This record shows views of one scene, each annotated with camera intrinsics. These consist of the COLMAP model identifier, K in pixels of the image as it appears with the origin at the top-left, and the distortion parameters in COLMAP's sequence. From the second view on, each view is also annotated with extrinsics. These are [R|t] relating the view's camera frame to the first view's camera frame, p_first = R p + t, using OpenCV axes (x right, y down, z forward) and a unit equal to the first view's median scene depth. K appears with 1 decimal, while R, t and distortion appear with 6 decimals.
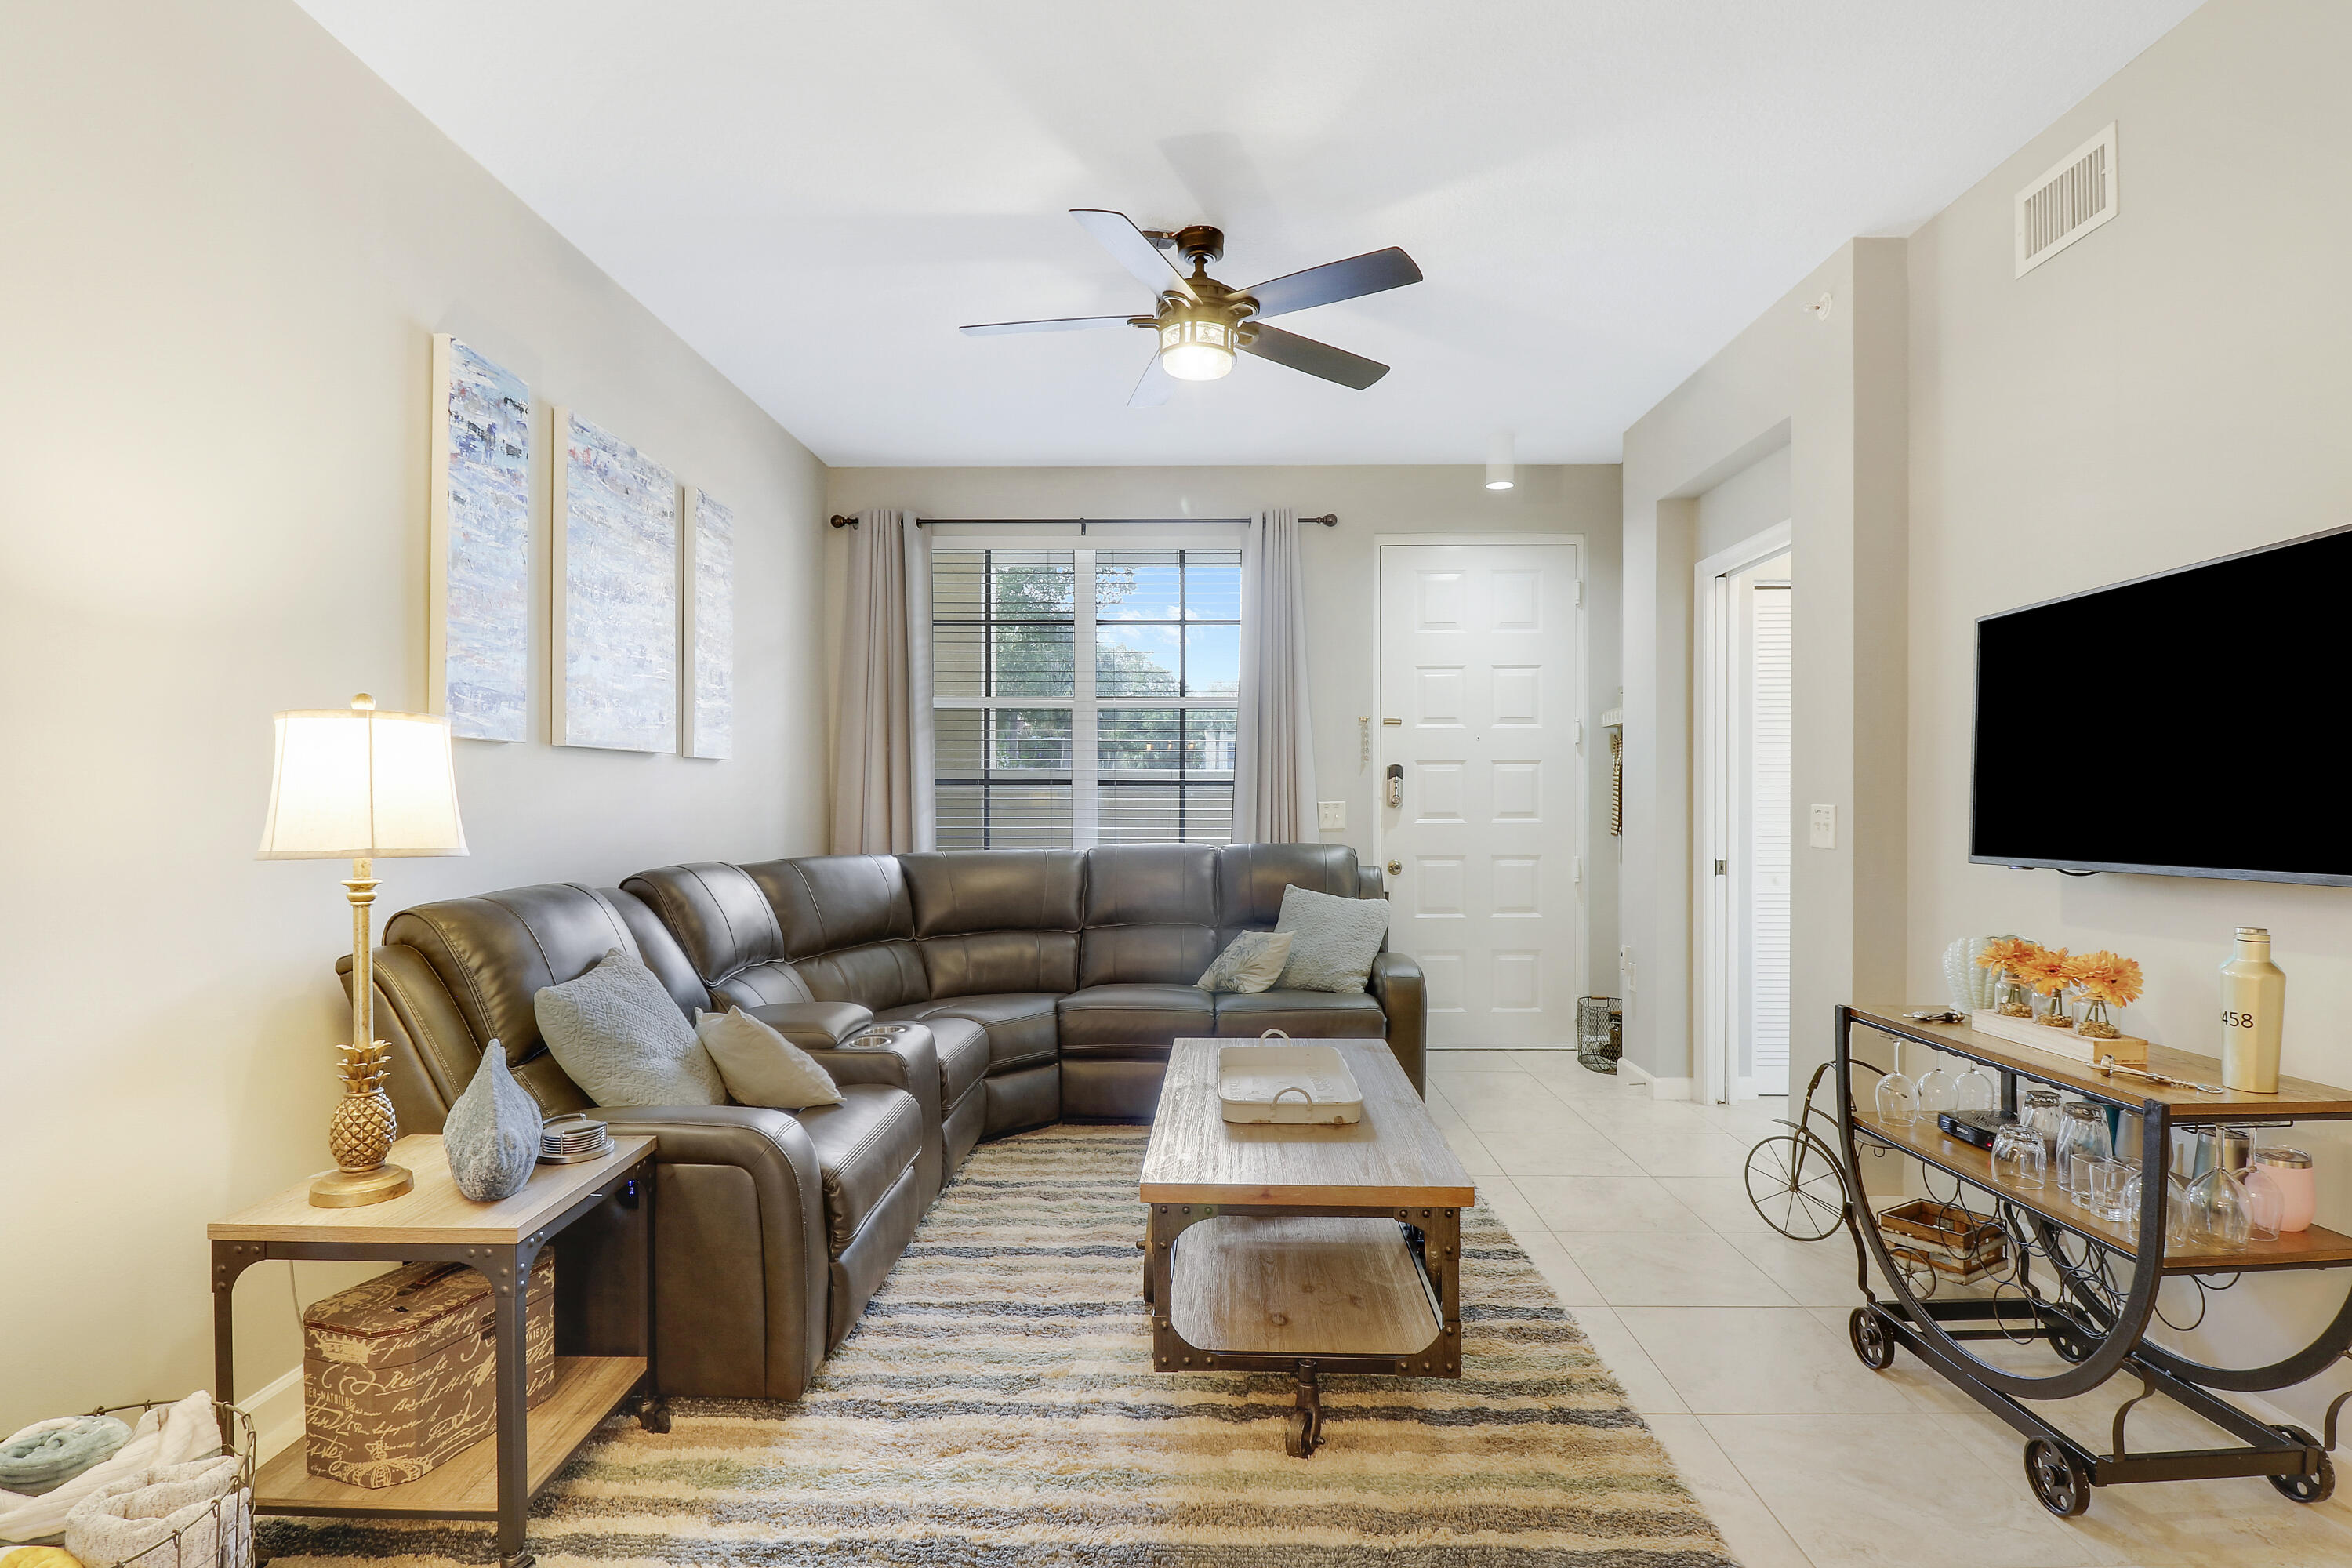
lens RADIAL K [[1121.5, 0, 1171.0], [0, 1121.5, 794.0], [0, 0, 1]] dist [0.008587, -0.013840]
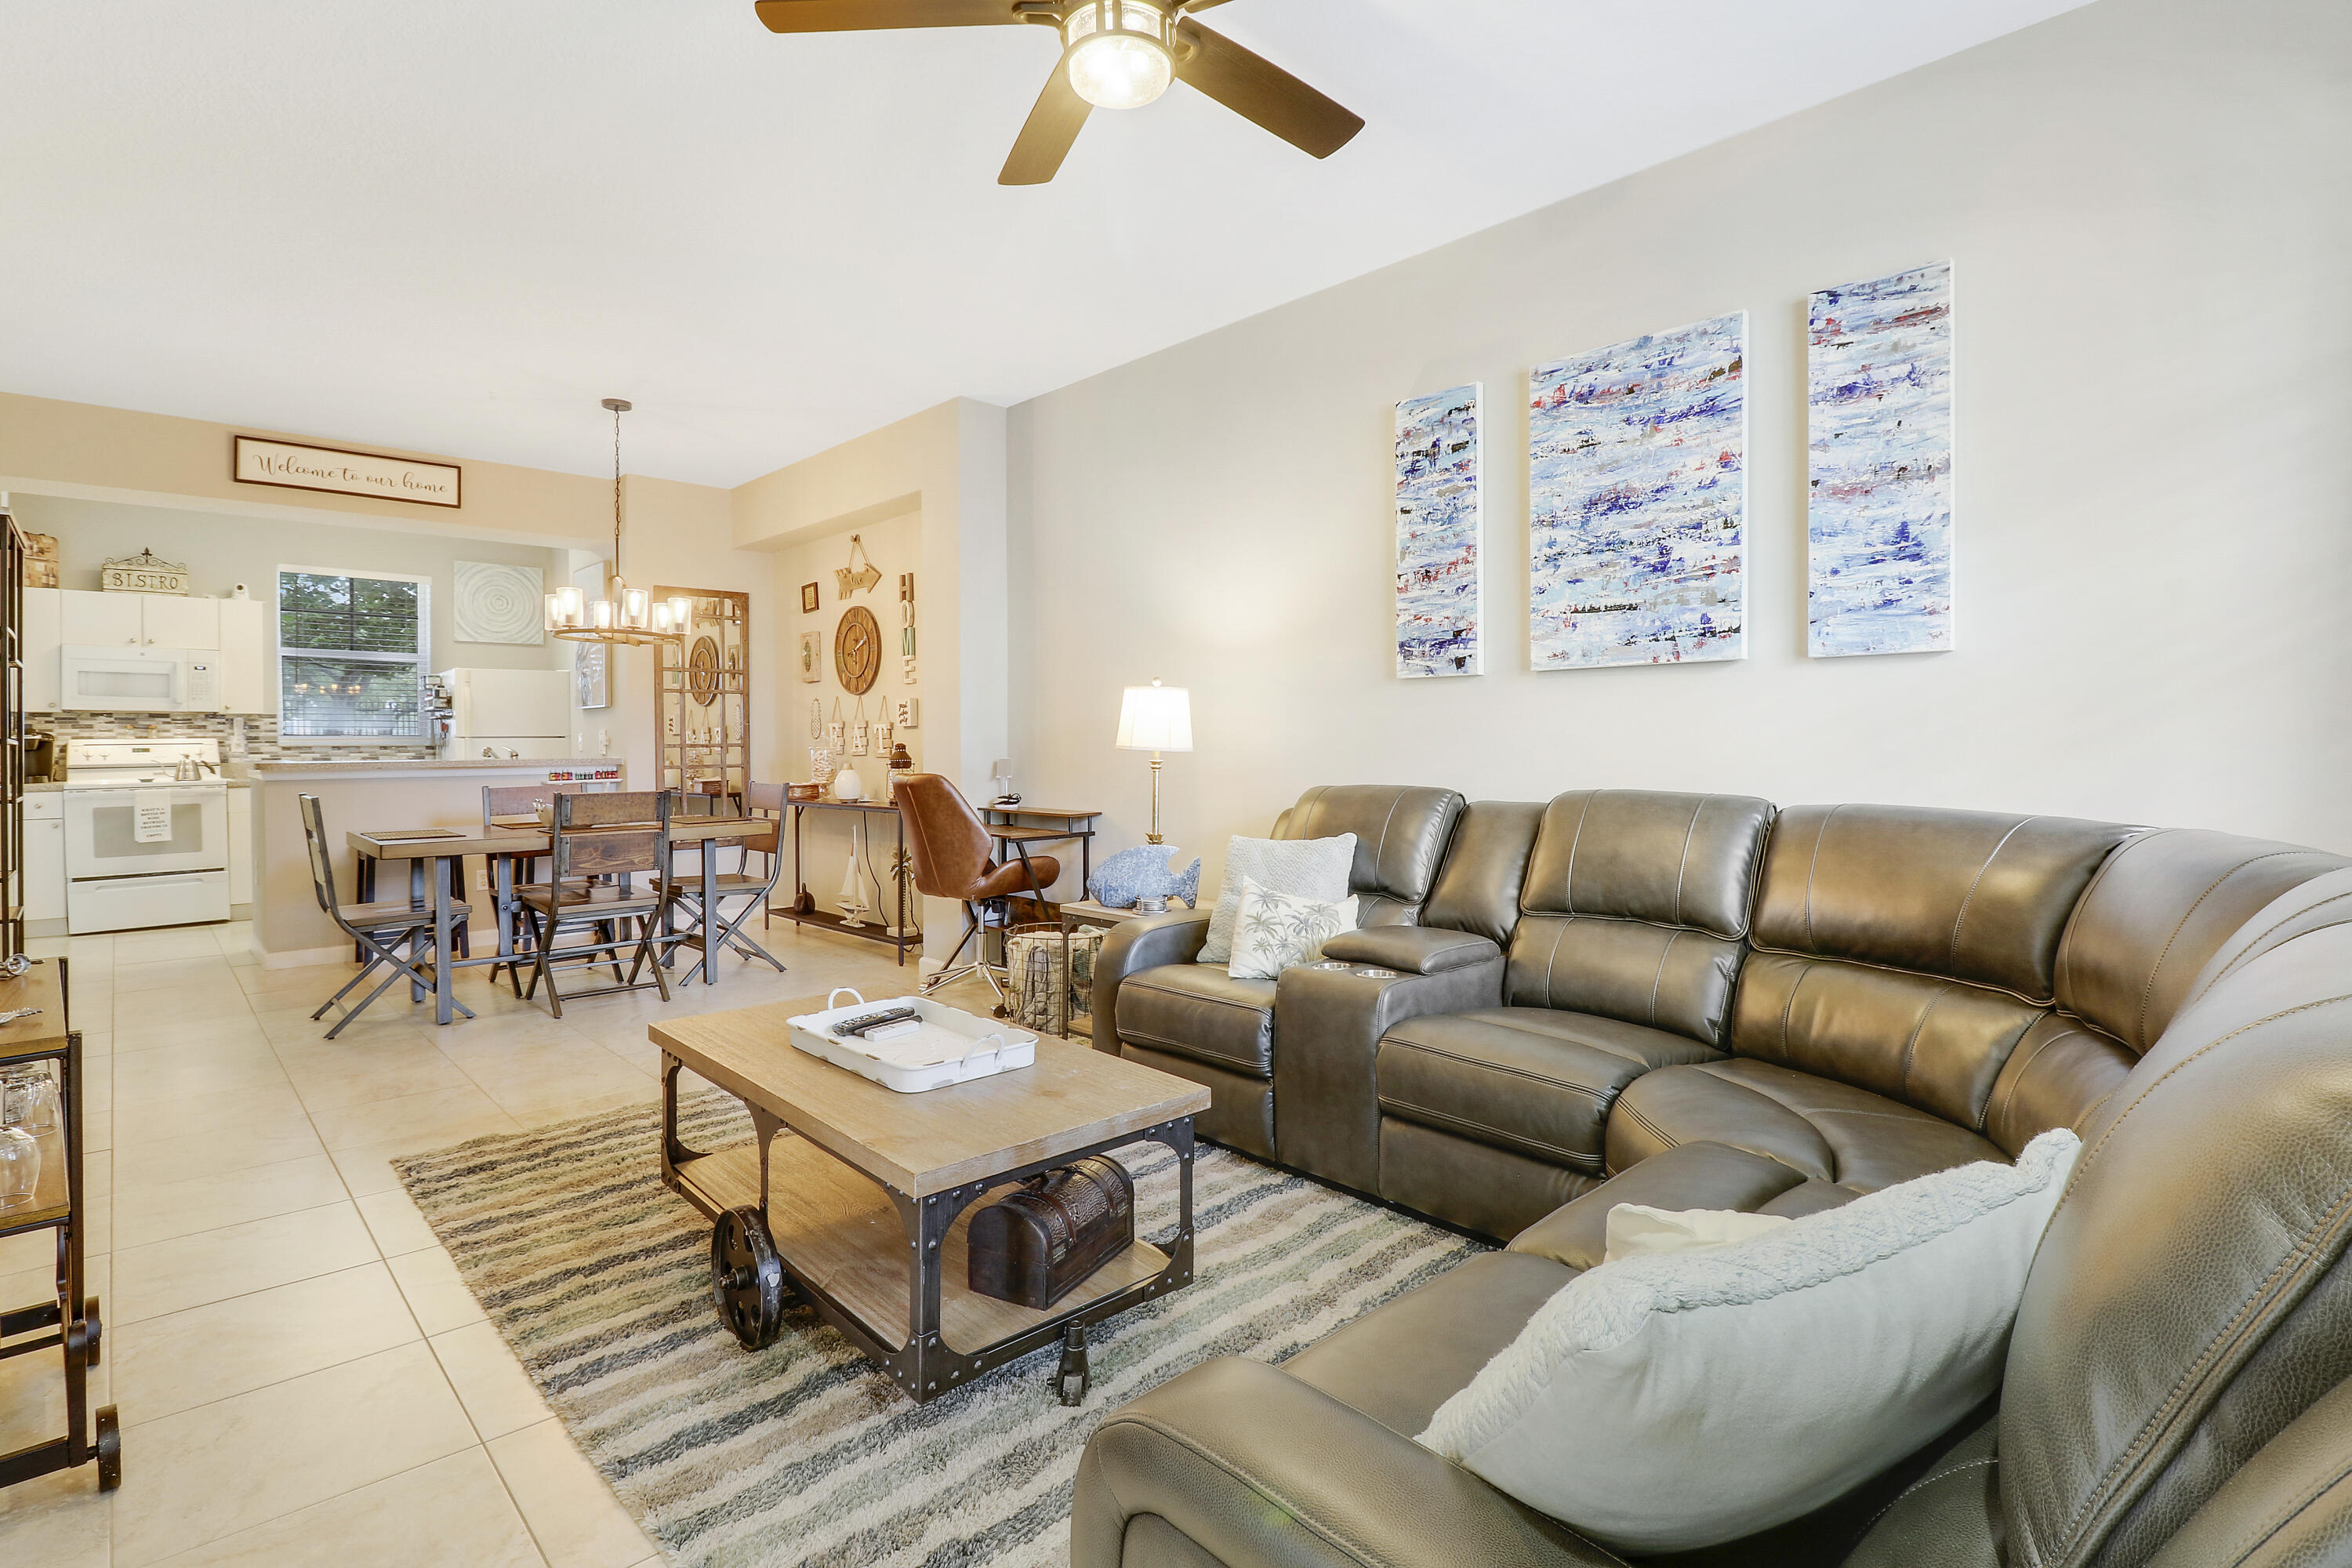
lens RADIAL K [[1121.5, 0, 1176.1], [0, 1121.5, 738.4], [0, 0, 1]] dist [0.008587, -0.013840]
pose [[-0.706632, -0.000812, -0.707580, 0.375509], [0.005774, 0.999959, -0.006914, 0.022332], [0.707557, -0.008971, -0.706599, 1.159101]]
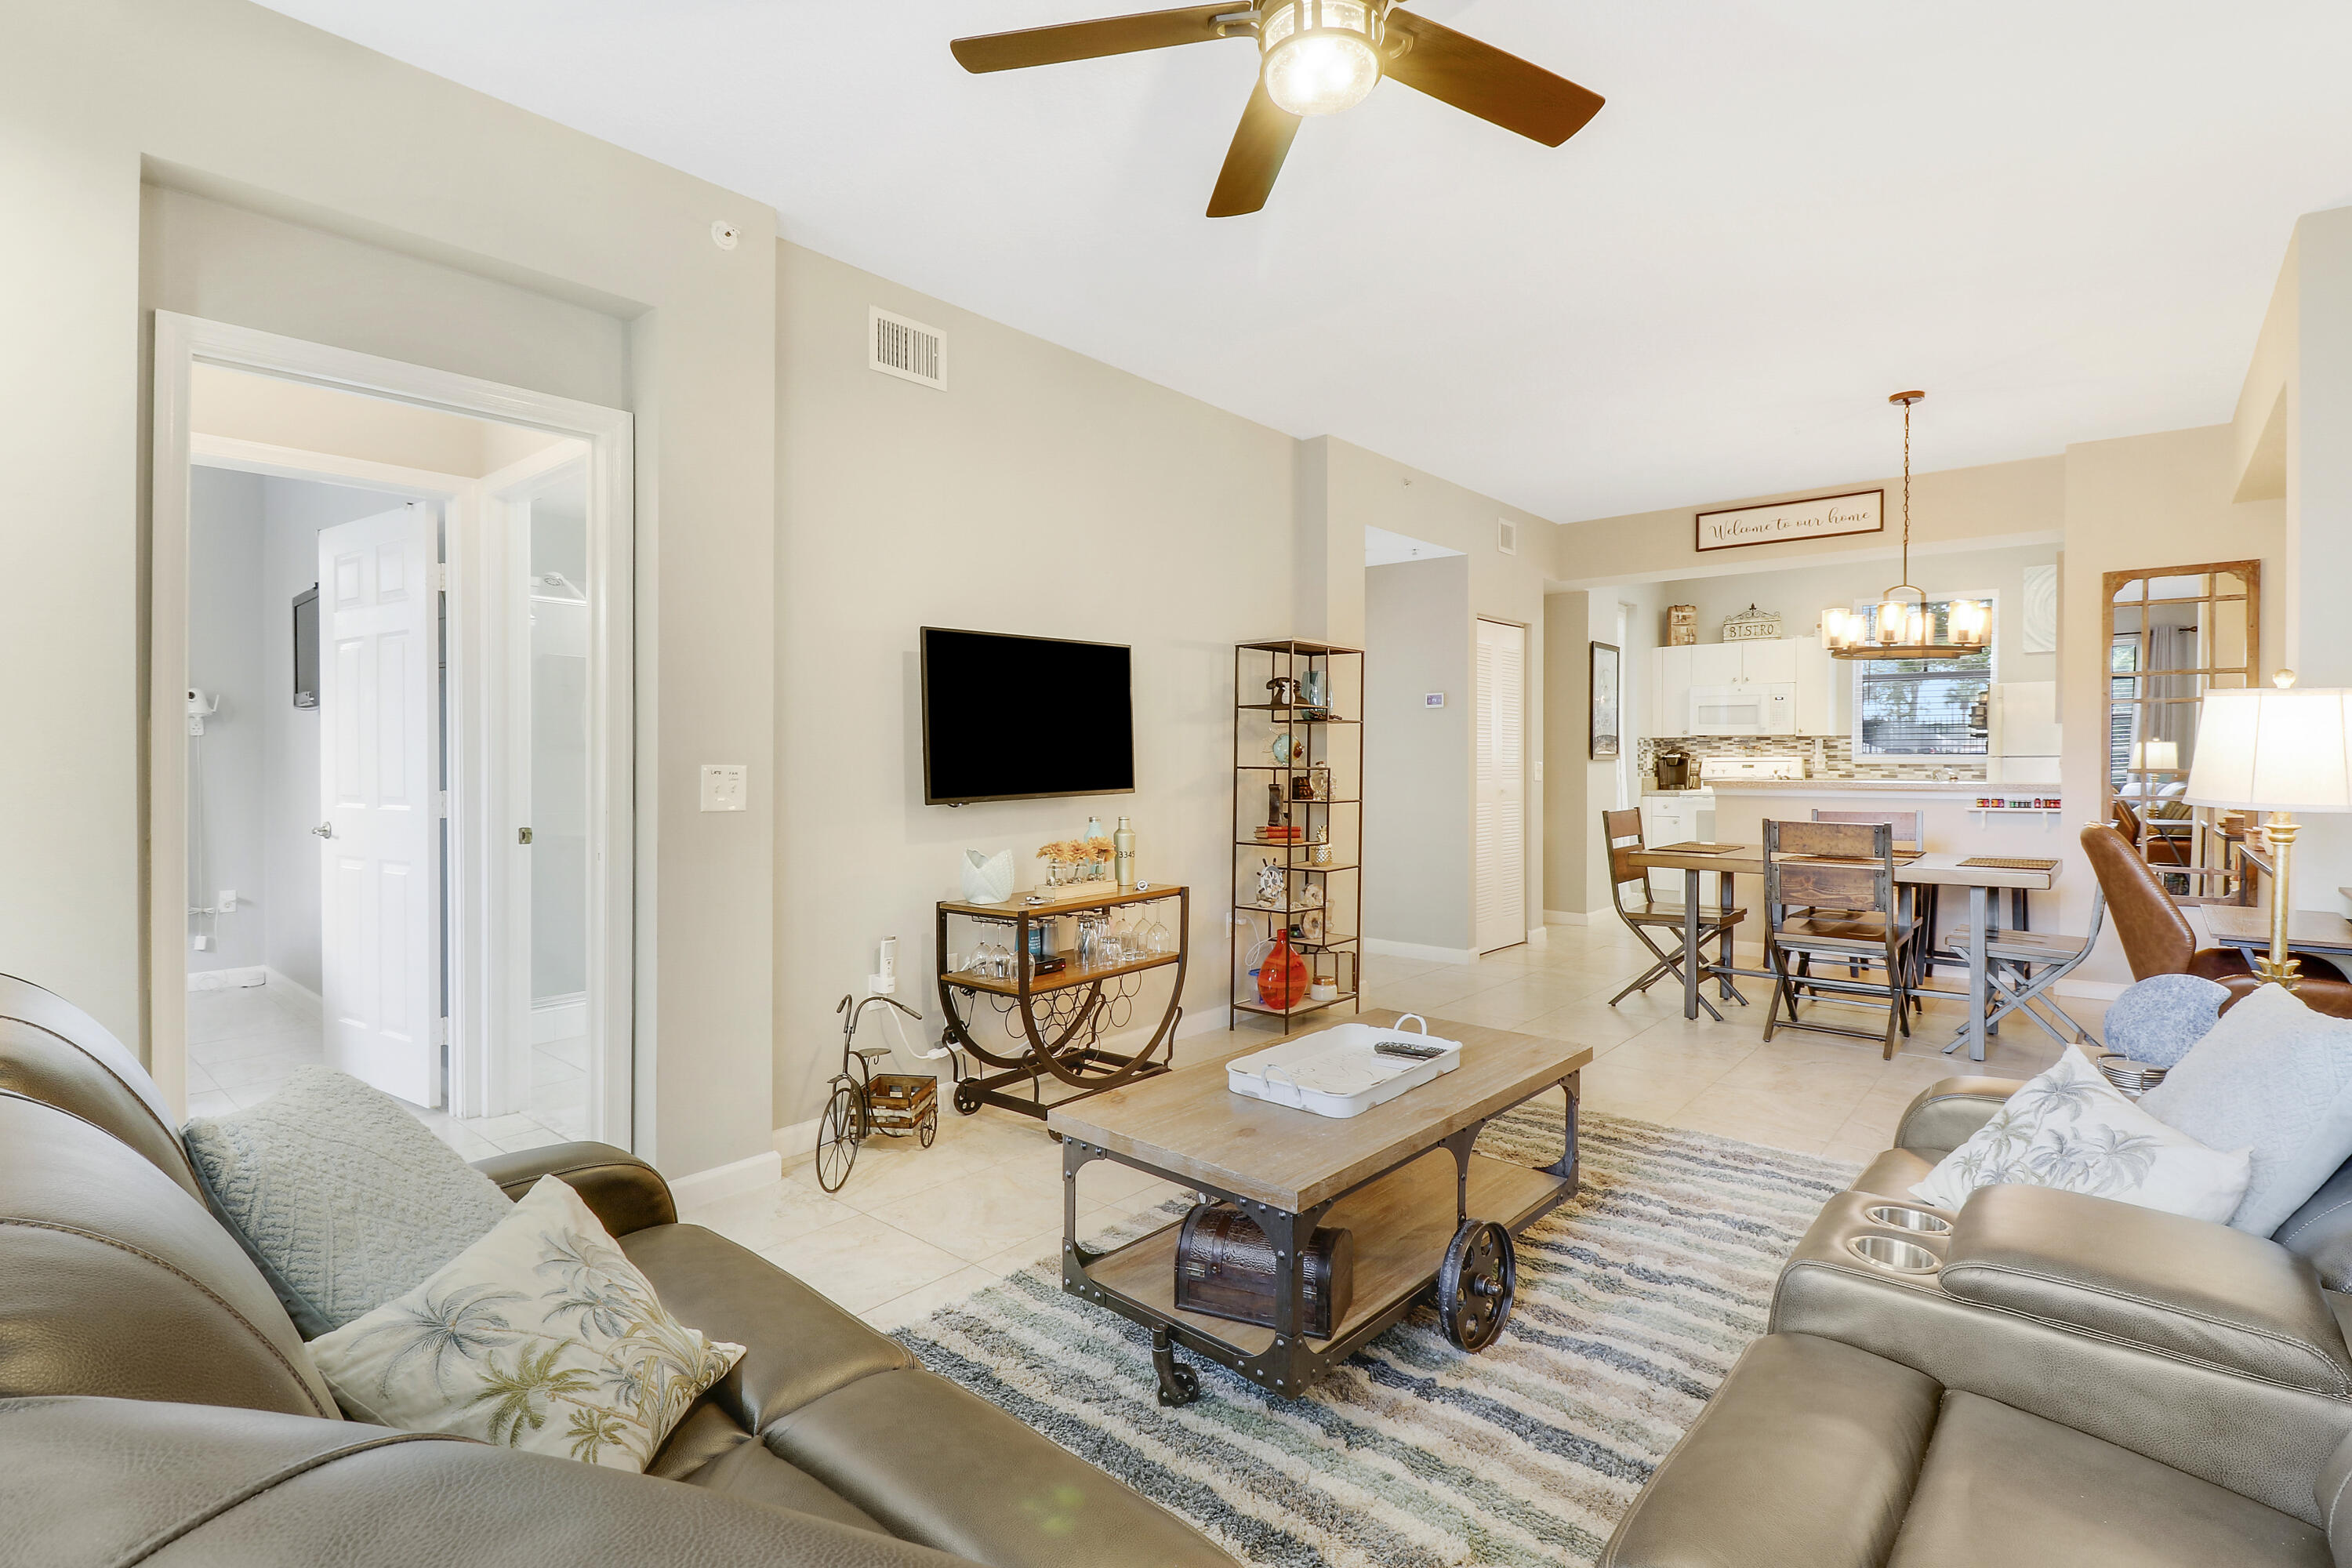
lens RADIAL K [[1121.5, 0, 1179.6], [0, 1121.5, 765.3], [0, 0, 1]] dist [0.008587, -0.013840]
pose [[-0.783496, -0.005724, 0.621370, -0.236514], [-0.001803, 0.999974, 0.006938, 0.003302], [-0.621394, 0.004315, -0.783487, 1.186709]]
